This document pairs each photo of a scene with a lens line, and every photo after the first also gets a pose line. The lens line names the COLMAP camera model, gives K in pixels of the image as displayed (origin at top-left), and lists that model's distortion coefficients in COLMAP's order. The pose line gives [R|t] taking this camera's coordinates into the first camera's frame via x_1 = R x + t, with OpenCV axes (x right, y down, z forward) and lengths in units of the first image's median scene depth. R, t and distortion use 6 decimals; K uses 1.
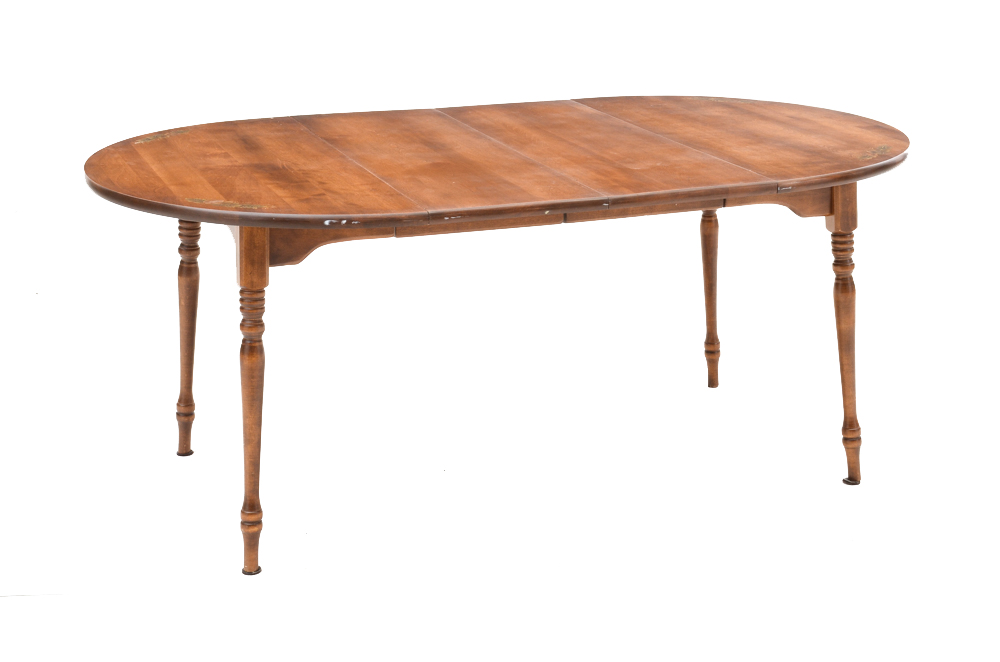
lens RADIAL K [[1803.3, 0, 500.0], [0, 1803.3, 331.0], [0, 0, 1]] dist [0.313190, -0.007997]
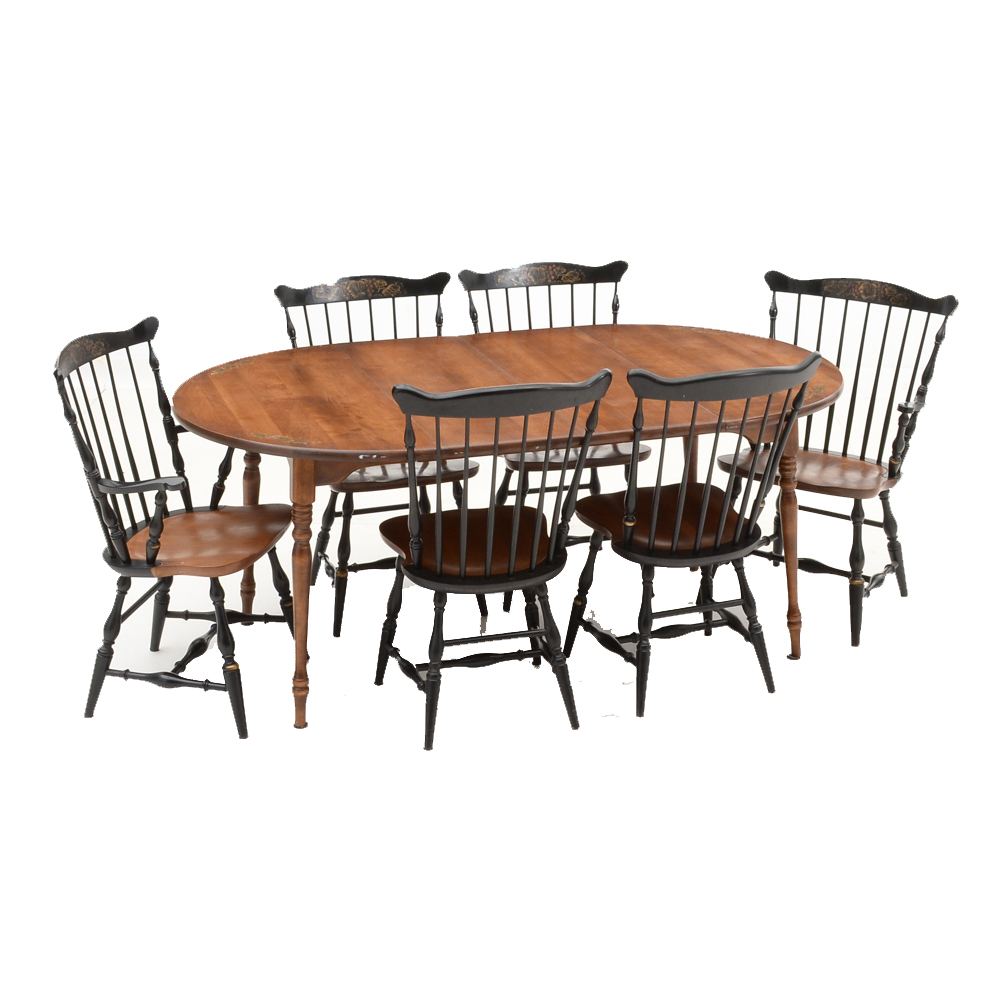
lens RADIAL K [[1868.7, 0, 500.0], [0, 1868.7, 497.5], [0, 0, 1]] dist [-0.022978, -0.058481]
pose [[0.999380, 0.013972, -0.032312, 0.038572], [-0.013078, 0.999531, 0.027706, -0.060687], [0.032684, -0.027267, 0.999094, -0.264185]]
